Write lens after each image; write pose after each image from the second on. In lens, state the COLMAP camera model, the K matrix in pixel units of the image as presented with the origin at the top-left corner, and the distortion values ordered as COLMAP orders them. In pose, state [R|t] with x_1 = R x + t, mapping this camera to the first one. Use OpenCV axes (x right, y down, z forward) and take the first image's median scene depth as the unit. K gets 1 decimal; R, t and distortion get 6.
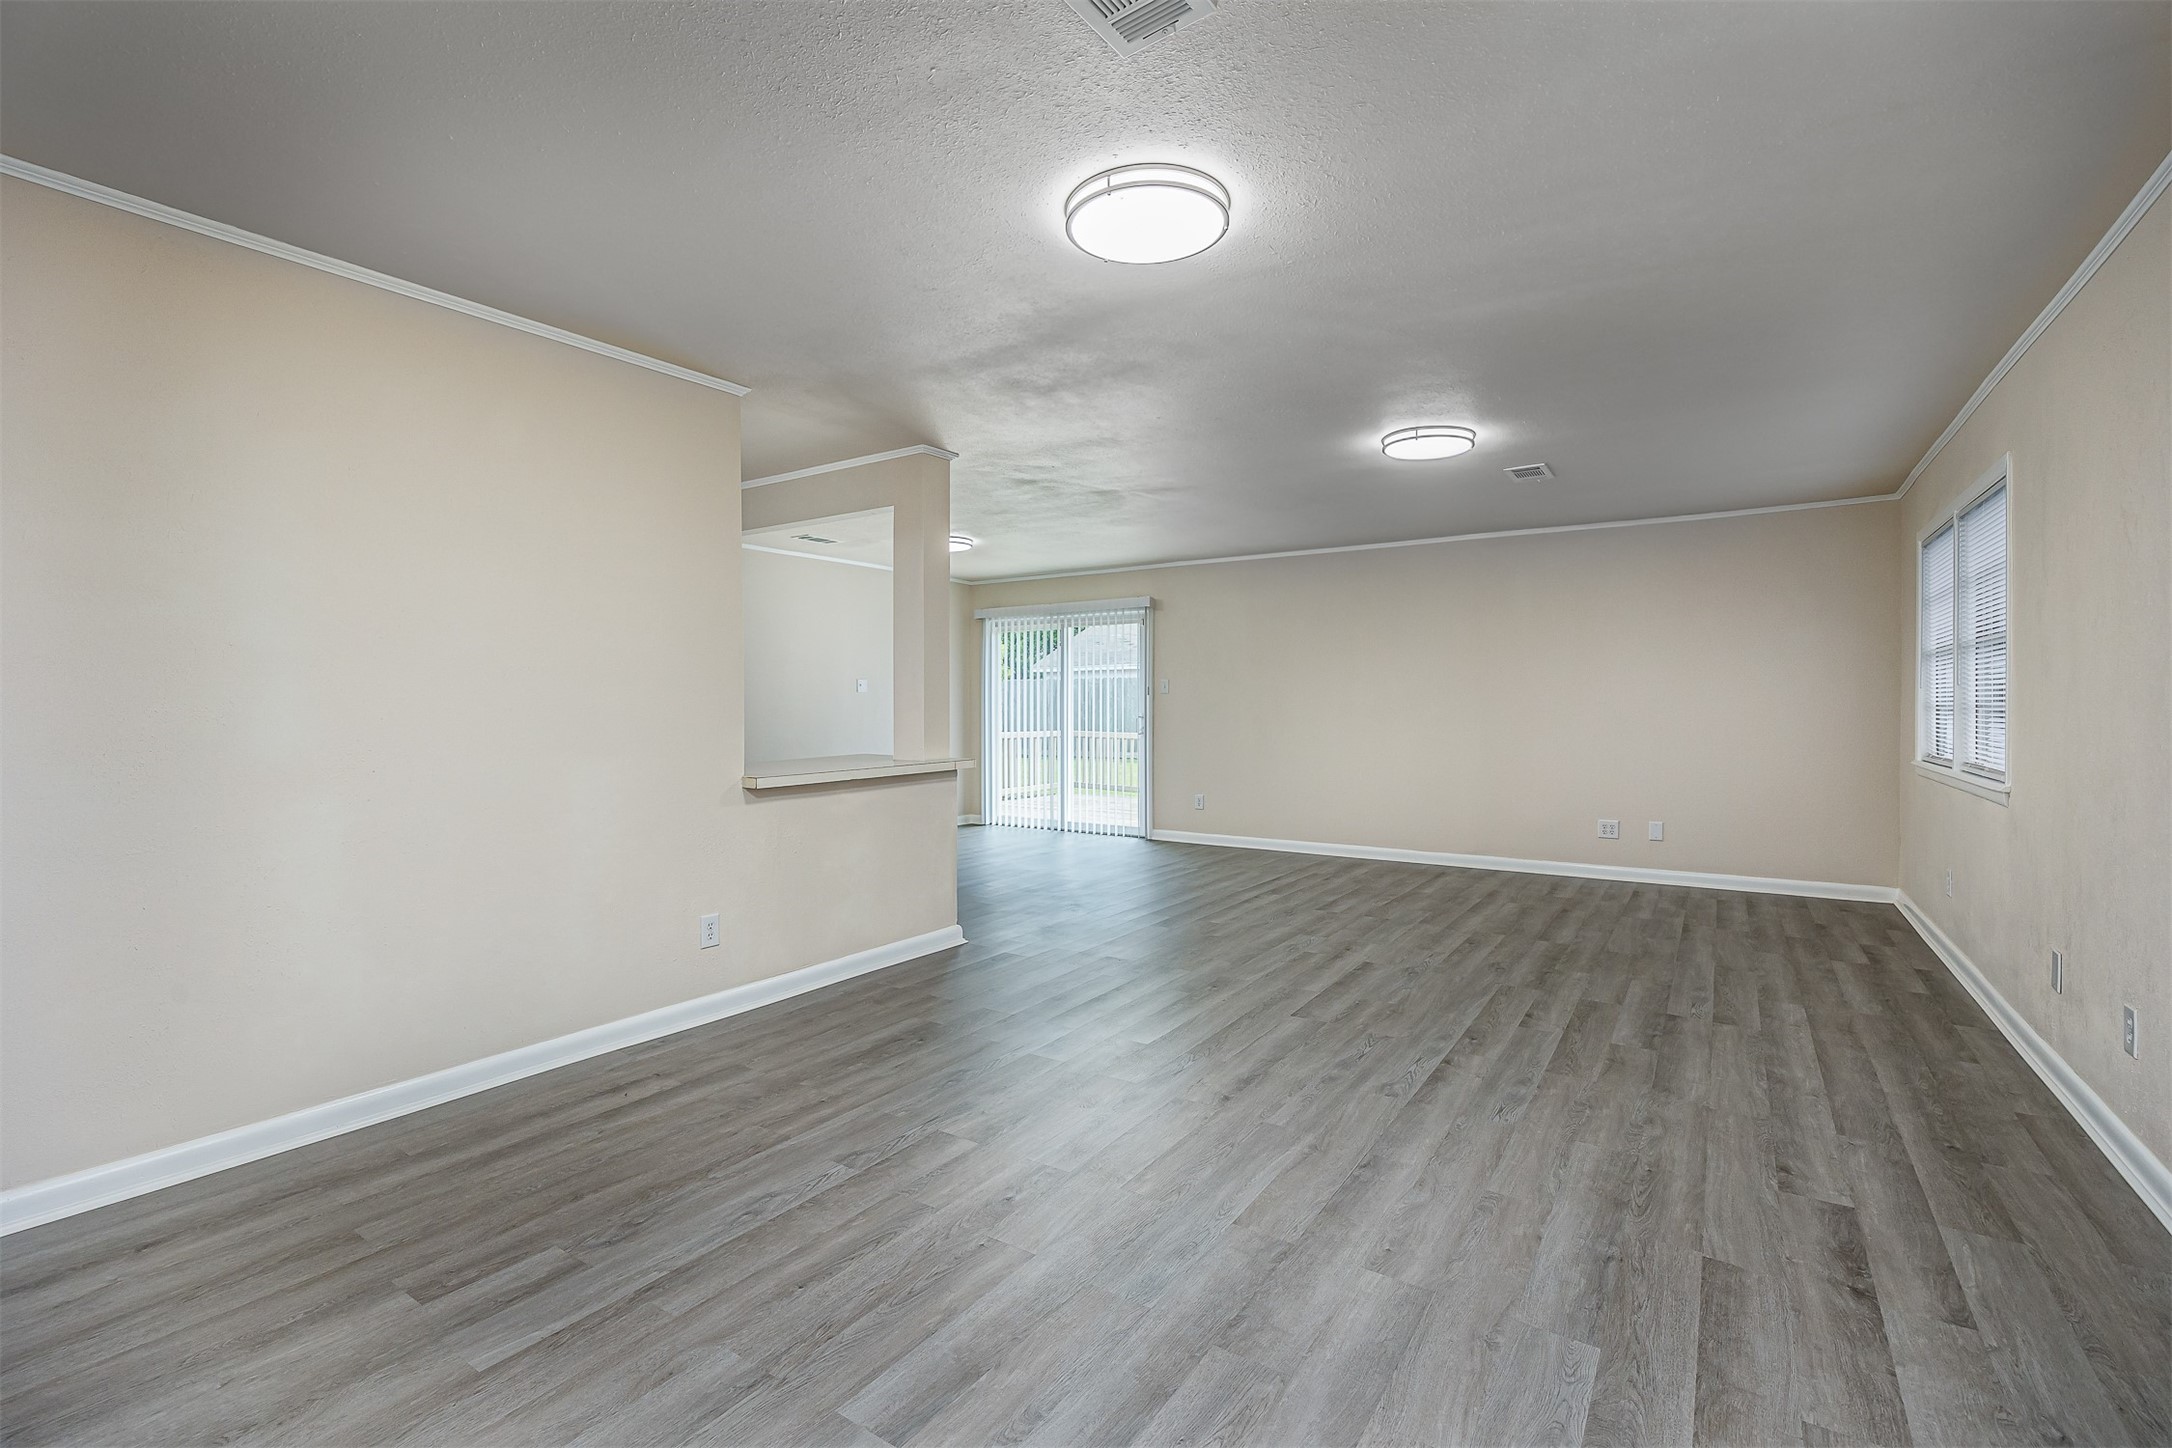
lens RADIAL K [[962.3, 0, 1075.1], [0, 962.3, 726.2], [0, 0, 1]] dist [-0.013614, 0.000182]
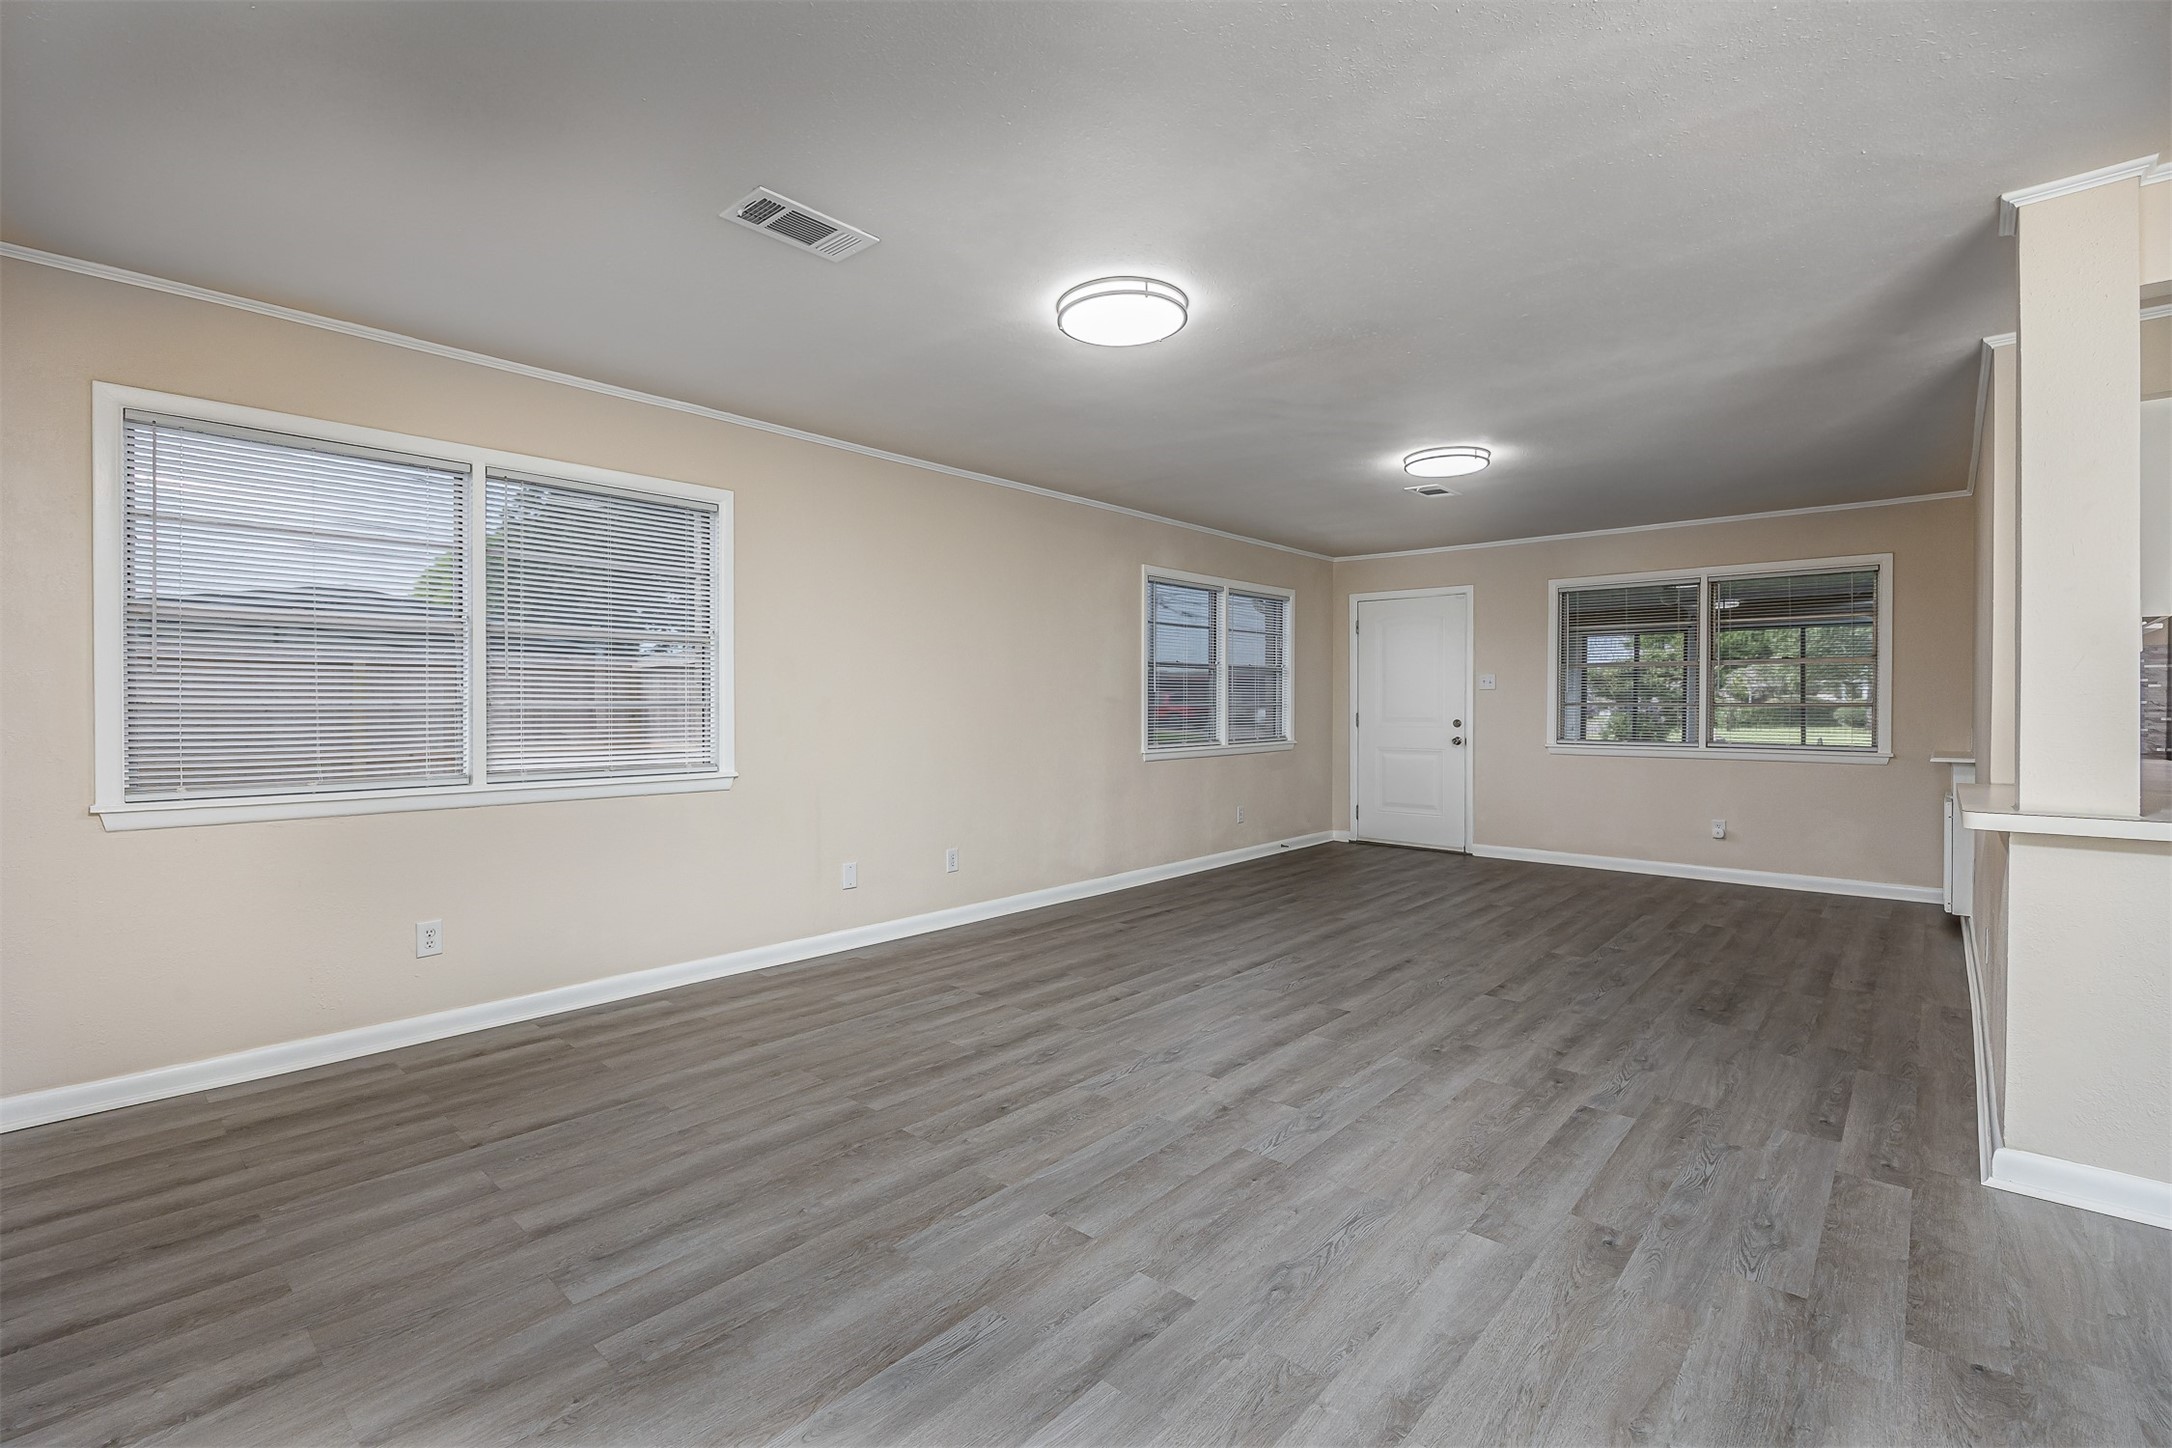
lens RADIAL K [[962.3, 0, 1066.9], [0, 962.3, 717.6], [0, 0, 1]] dist [-0.013614, 0.000182]
pose [[-0.989496, -0.001582, 0.144549, 0.452744], [0.003487, 0.999388, 0.034809, -0.052813], [-0.144516, 0.034948, -0.988885, 2.459255]]
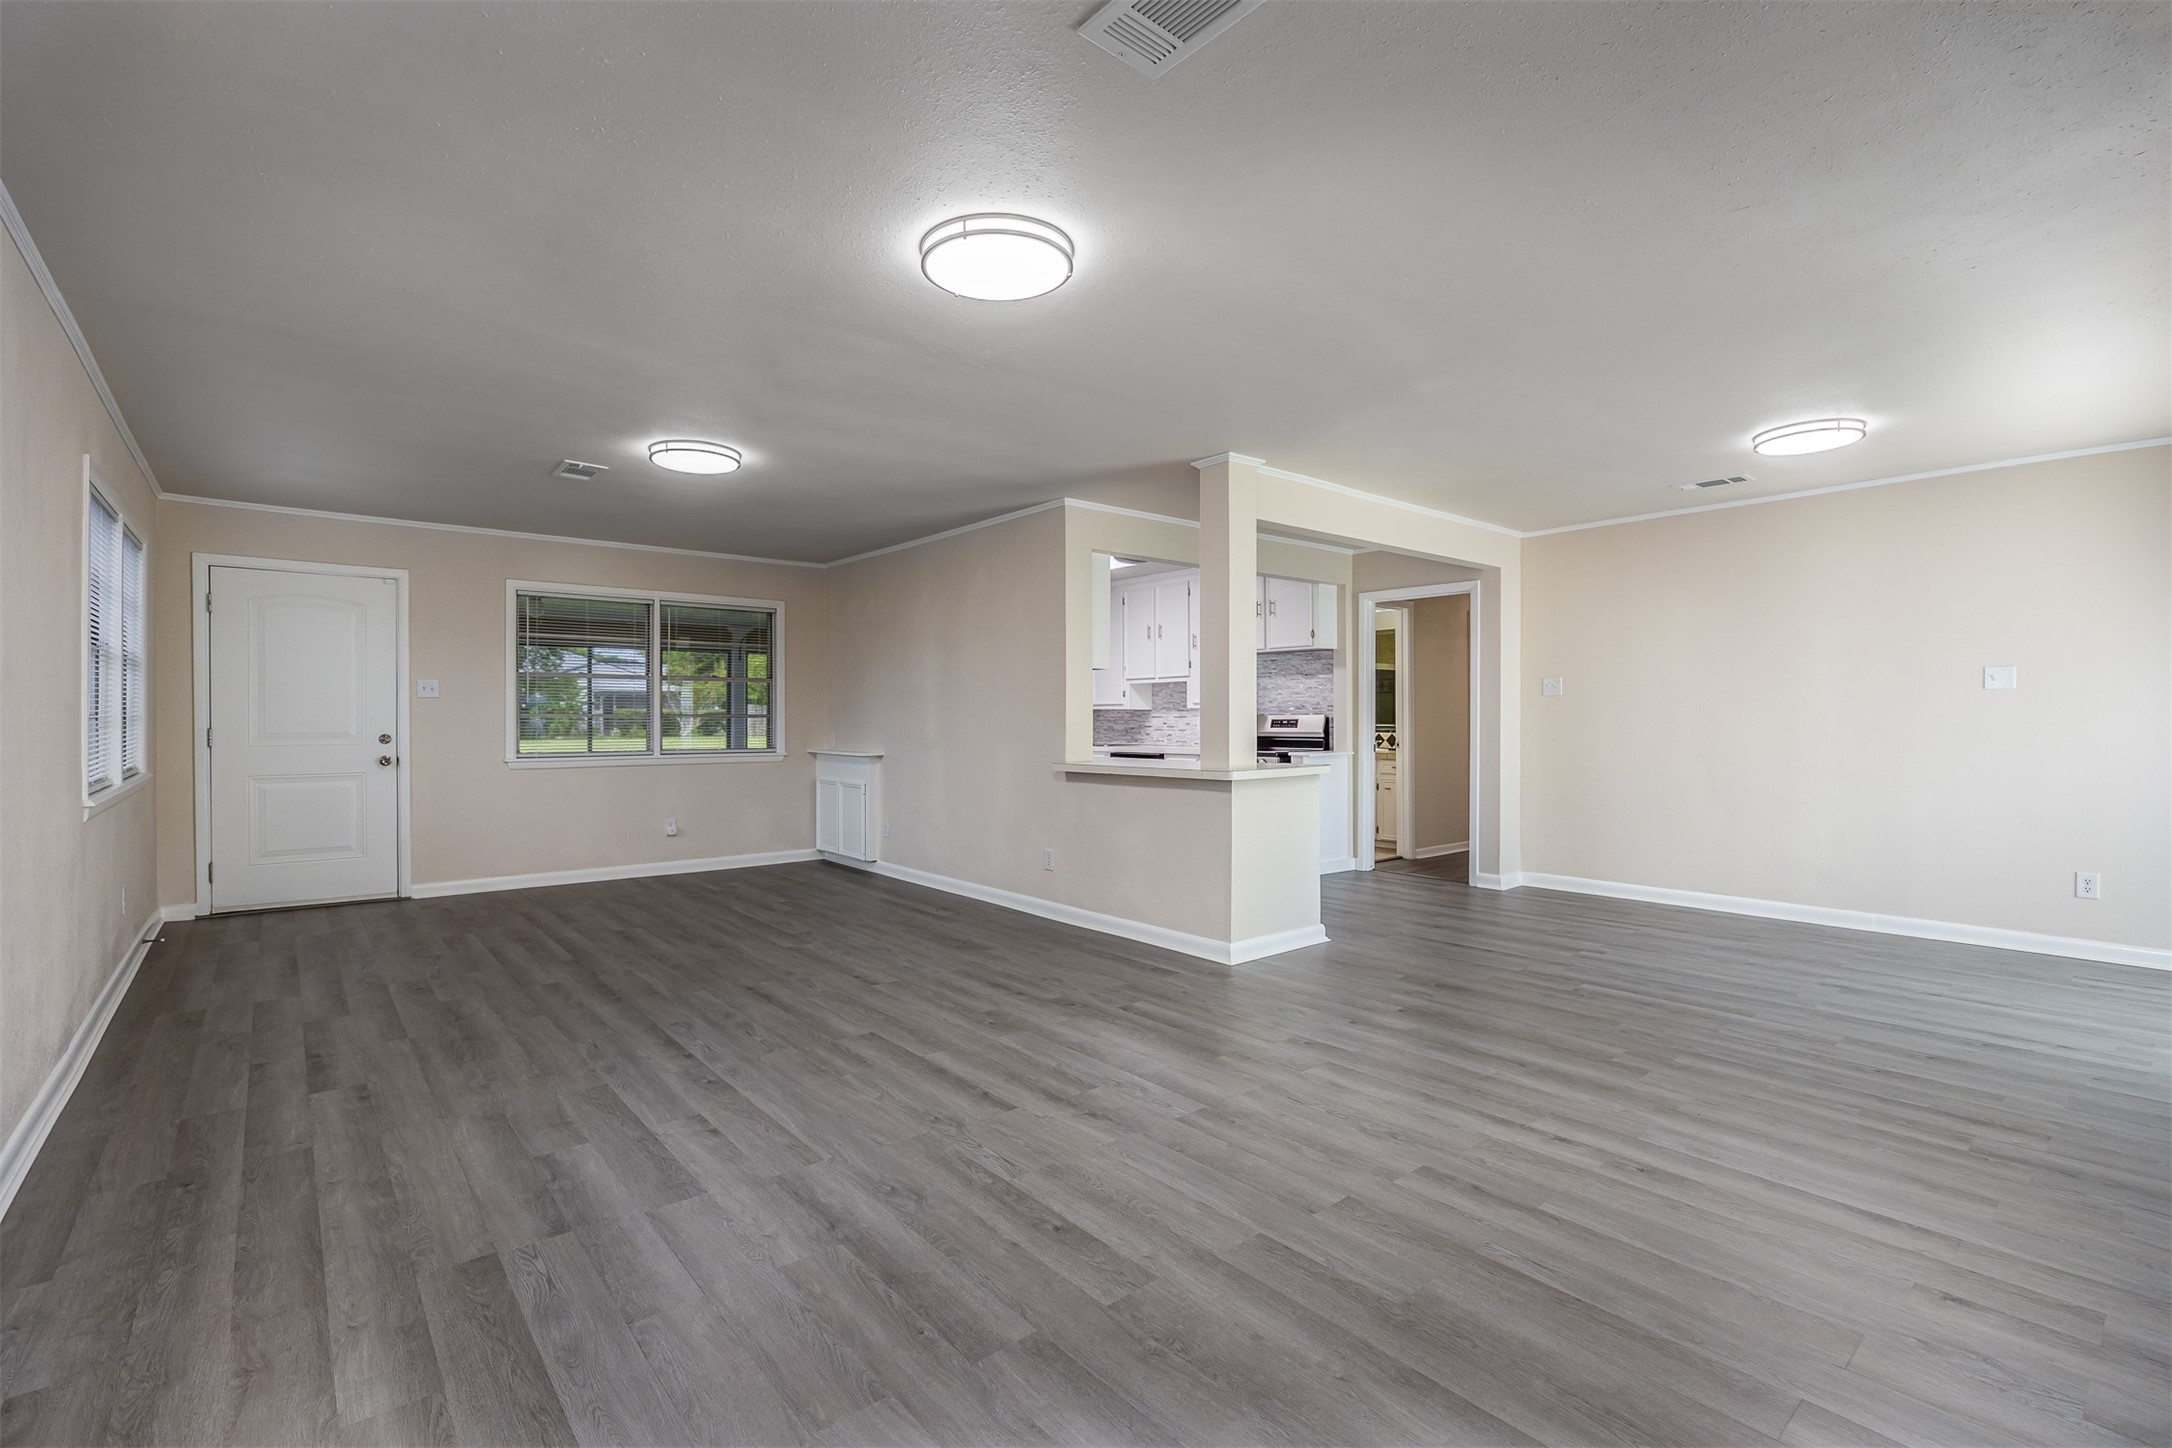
lens RADIAL K [[962.3, 0, 1076.6], [0, 962.3, 712.4], [0, 0, 1]] dist [-0.013614, 0.000182]
pose [[-0.273048, -0.004199, -0.961991, 1.343148], [-0.021285, 0.999772, 0.001677, -0.036853], [0.961765, 0.020934, -0.273075, 1.769378]]
